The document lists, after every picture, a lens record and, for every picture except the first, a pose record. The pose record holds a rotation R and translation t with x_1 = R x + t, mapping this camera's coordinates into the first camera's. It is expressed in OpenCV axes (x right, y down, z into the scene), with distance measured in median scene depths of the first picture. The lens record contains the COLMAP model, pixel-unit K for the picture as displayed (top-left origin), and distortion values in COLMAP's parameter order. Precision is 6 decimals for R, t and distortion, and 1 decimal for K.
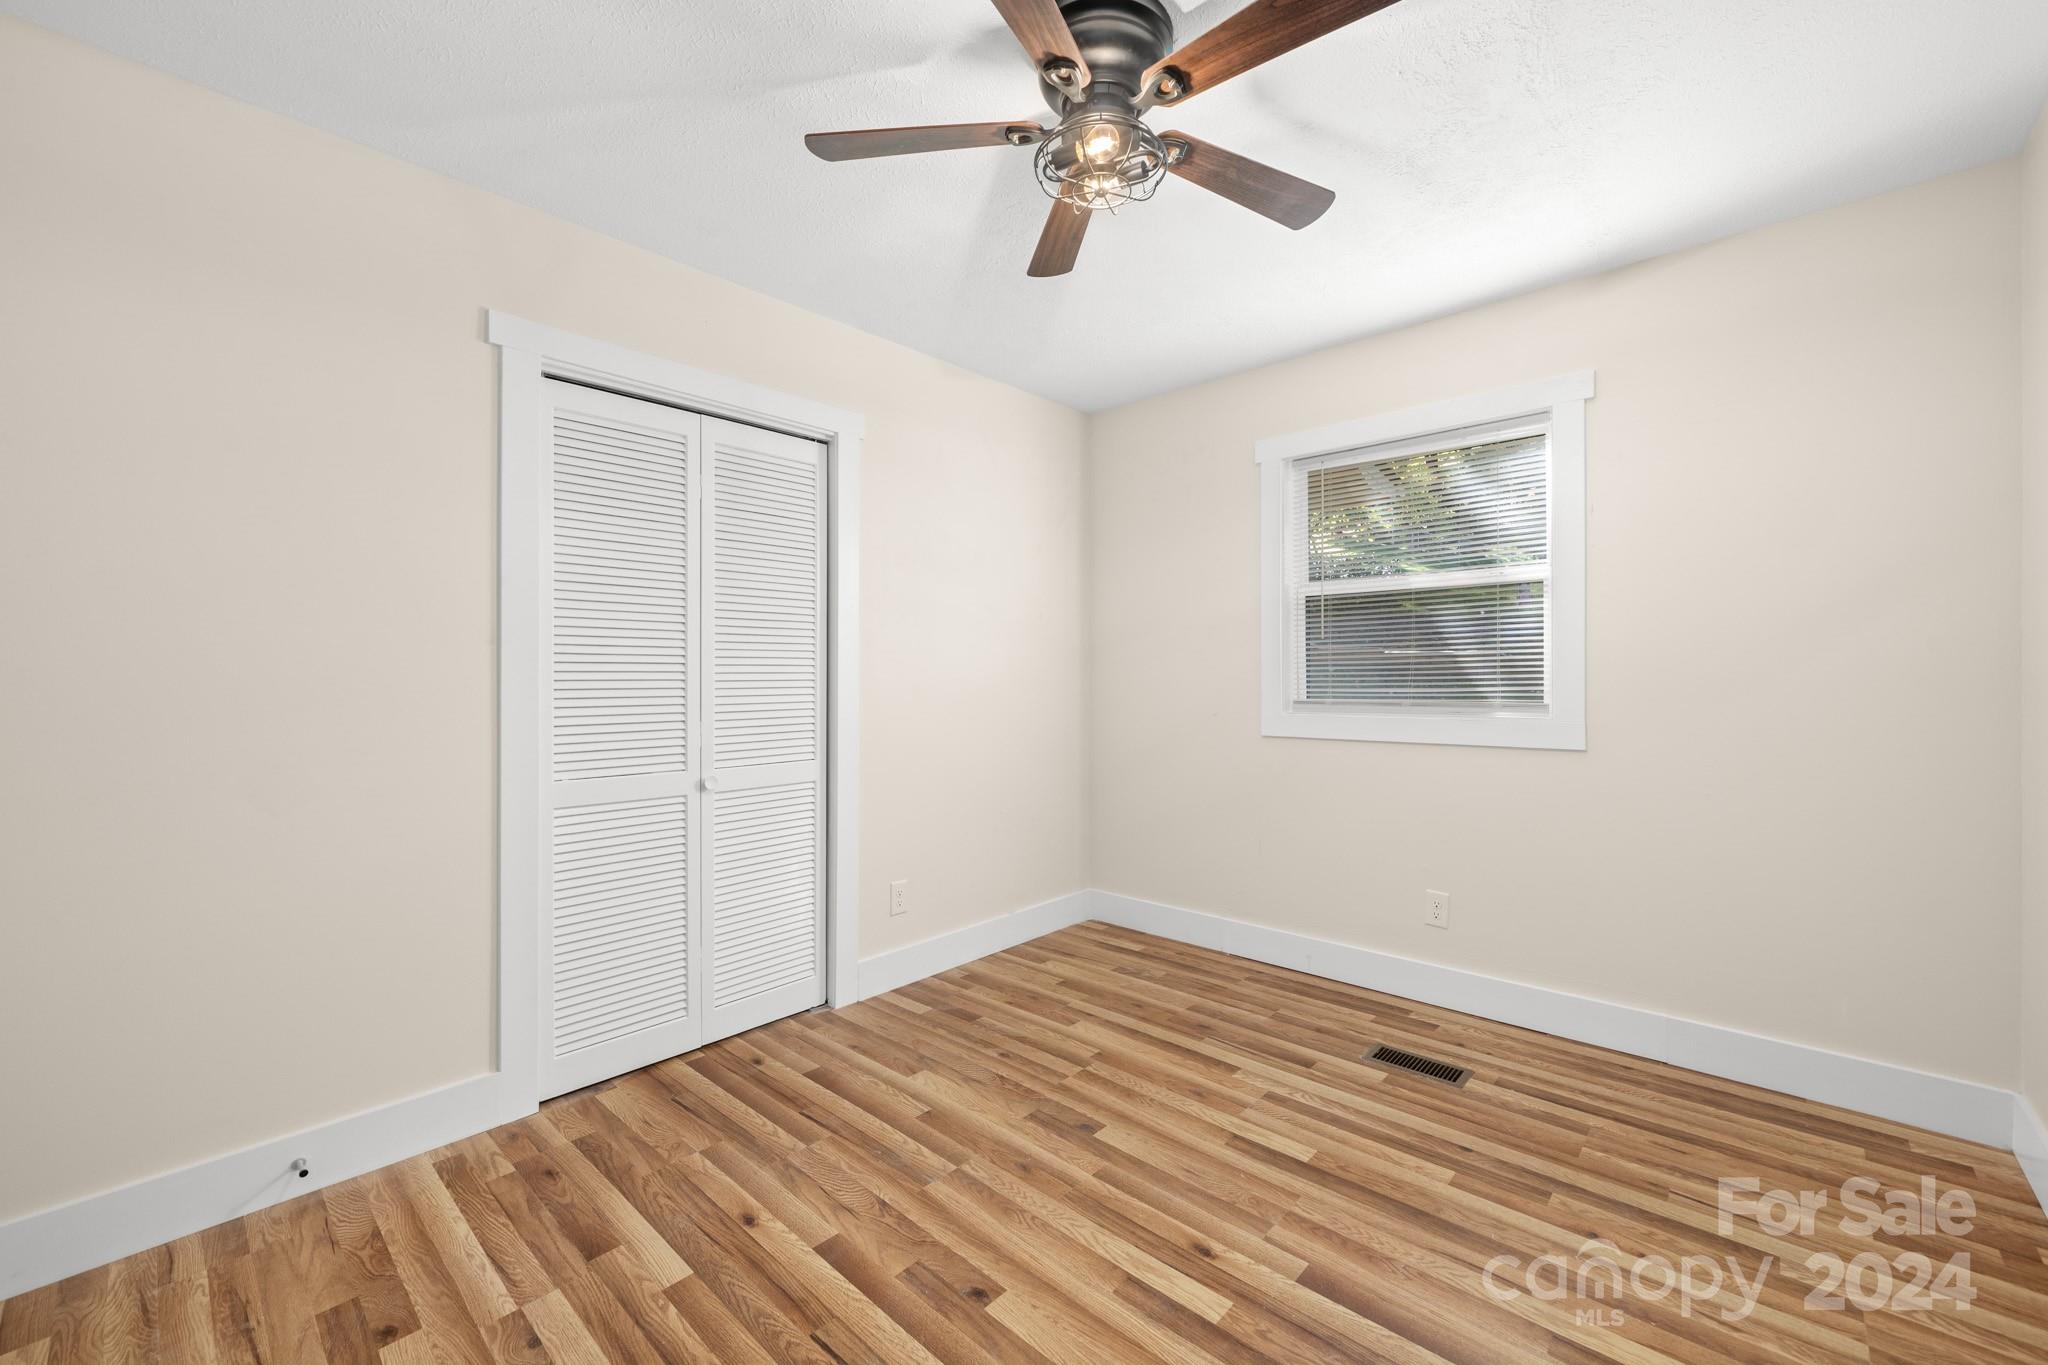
lens RADIAL K [[828.7, 0, 1024.0], [0, 828.7, 682.5], [0, 0, 1]] dist [-0.000194, -0.000029]
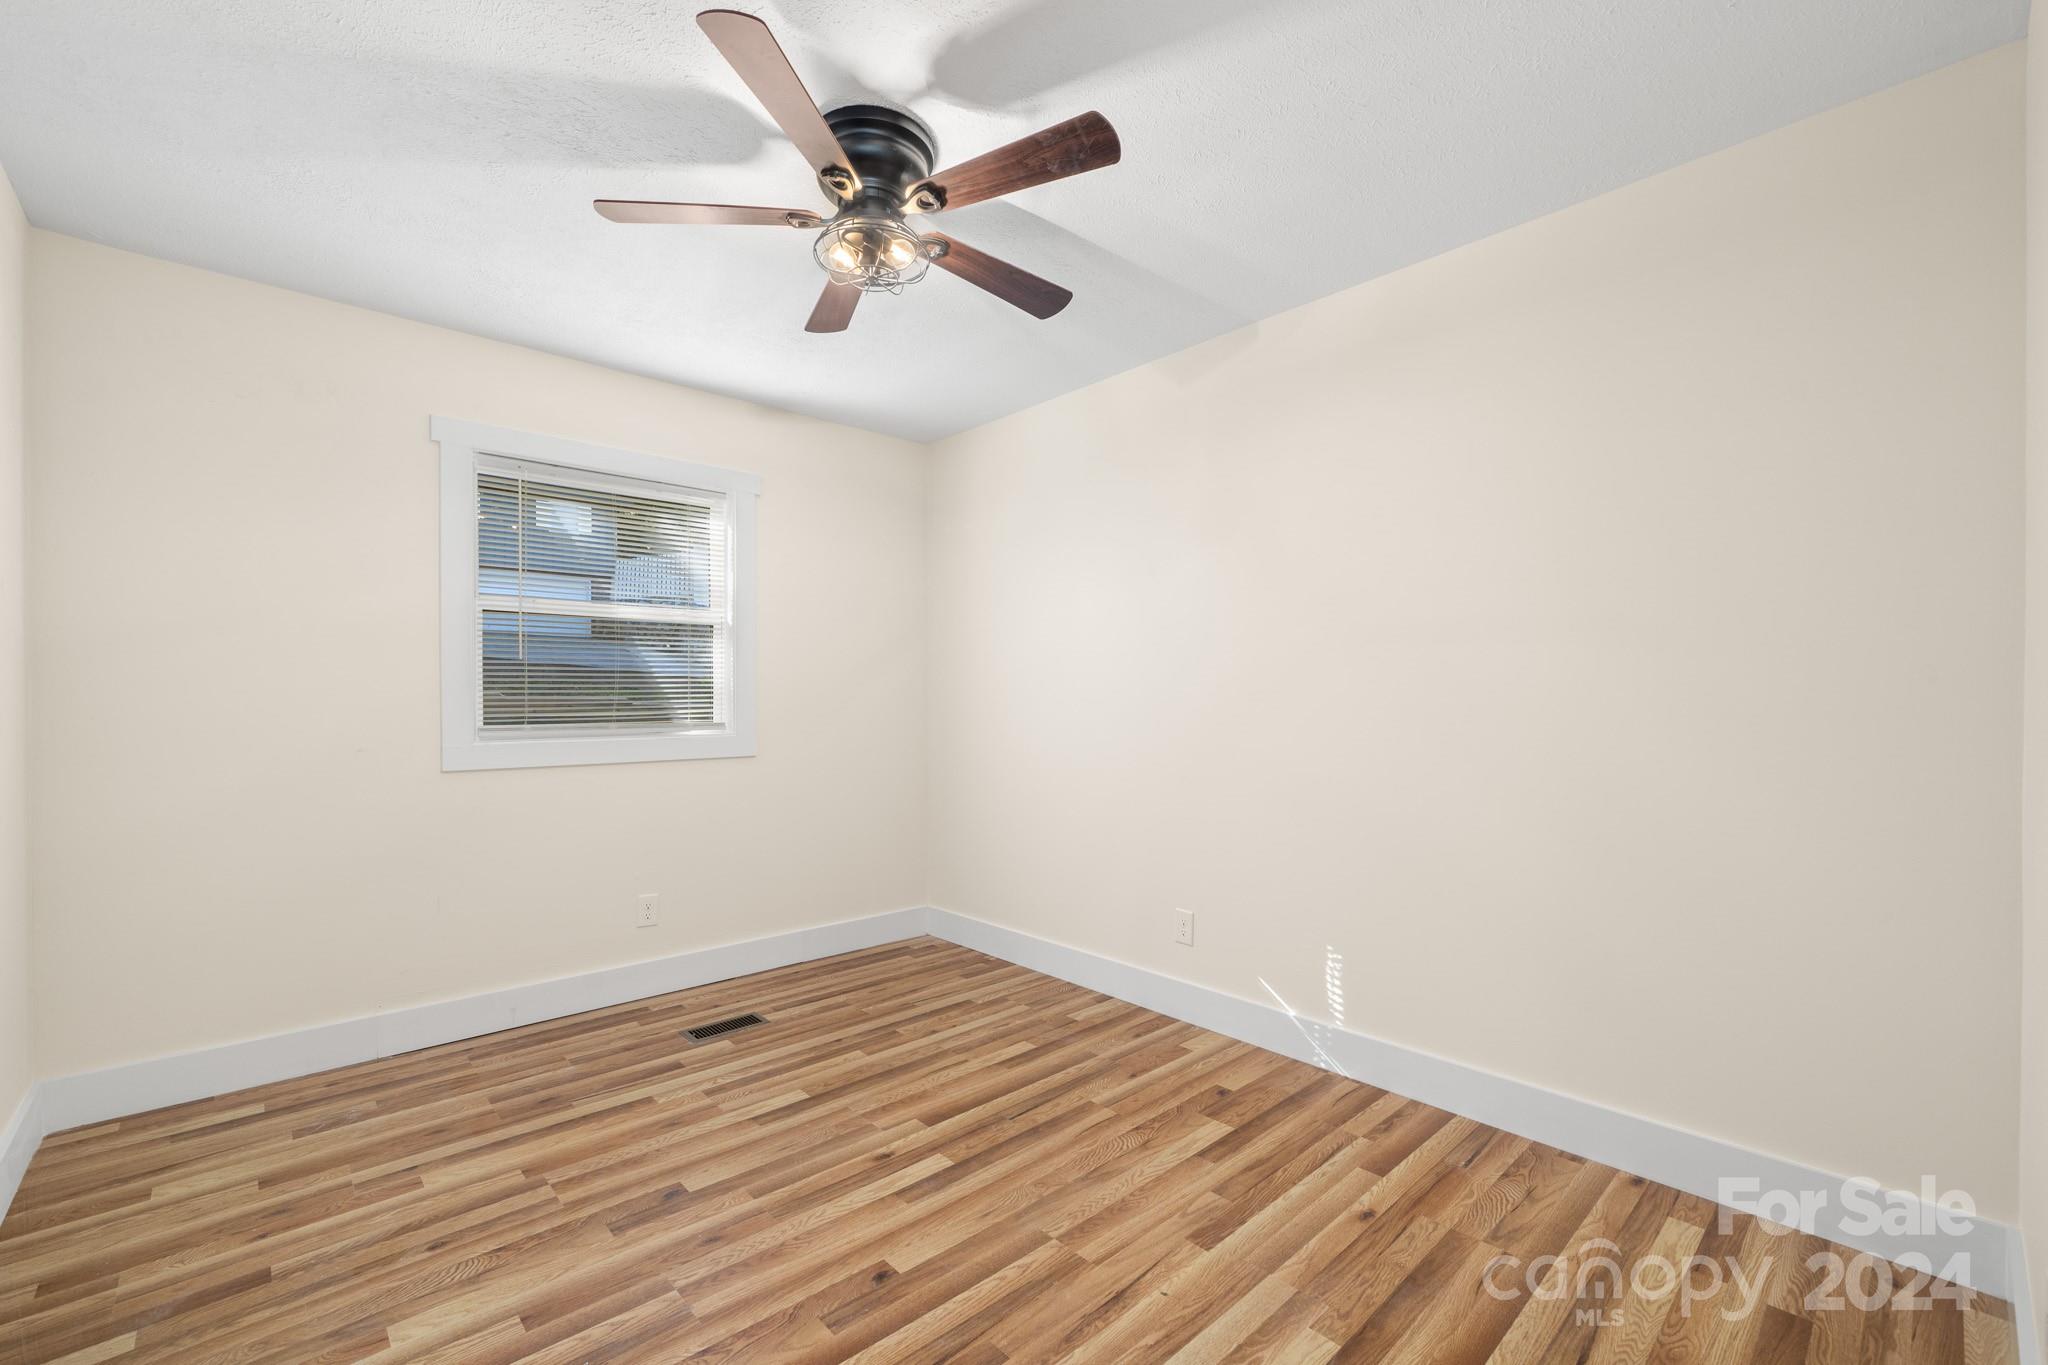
lens RADIAL K [[828.7, 0, 1024.0], [0, 828.7, 682.5], [0, 0, 1]] dist [-0.000194, -0.000029]
pose [[0.098230, 0.024989, 0.994850, -0.744764], [0.007301, 0.999640, -0.025830, -0.016984], [-0.995137, 0.009801, 0.098013, 0.445803]]
